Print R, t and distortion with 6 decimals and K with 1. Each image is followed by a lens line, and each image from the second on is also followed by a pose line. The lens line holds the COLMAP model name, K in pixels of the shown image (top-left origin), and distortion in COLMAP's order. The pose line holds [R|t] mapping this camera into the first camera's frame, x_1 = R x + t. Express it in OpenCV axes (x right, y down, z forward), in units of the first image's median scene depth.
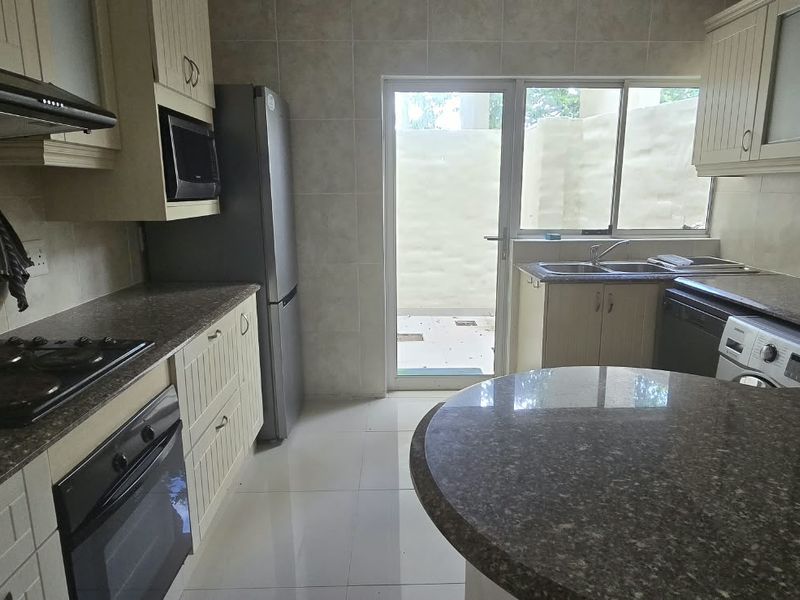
lens RADIAL K [[520.2, 0, 399.8], [0, 520.2, 298.1], [0, 0, 1]] dist [0.002357, -0.000024]
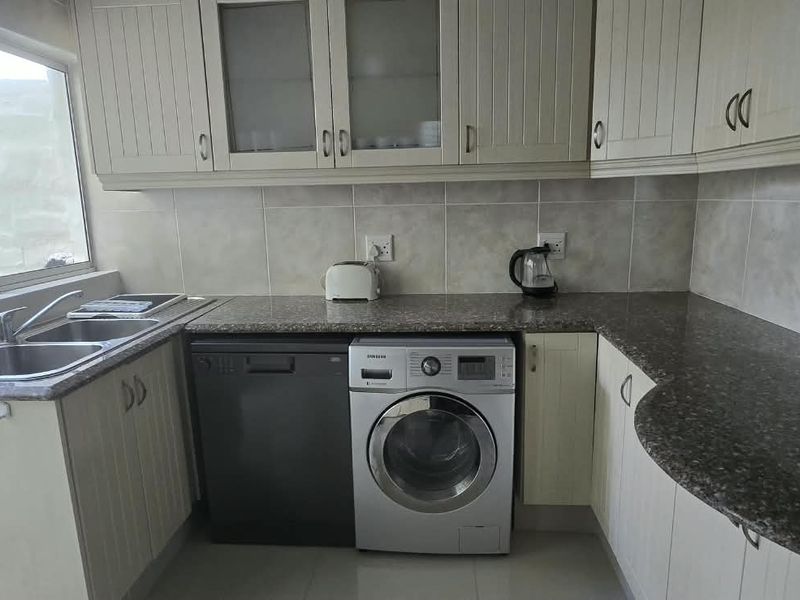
lens RADIAL K [[520.2, 0, 399.3], [0, 520.2, 299.4], [0, 0, 1]] dist [0.002357, -0.000024]
pose [[0.091787, -0.183711, 0.978686, -0.169410], [0.228139, 0.960572, 0.158915, -0.135602], [-0.969292, 0.208690, 0.130079, 0.671274]]
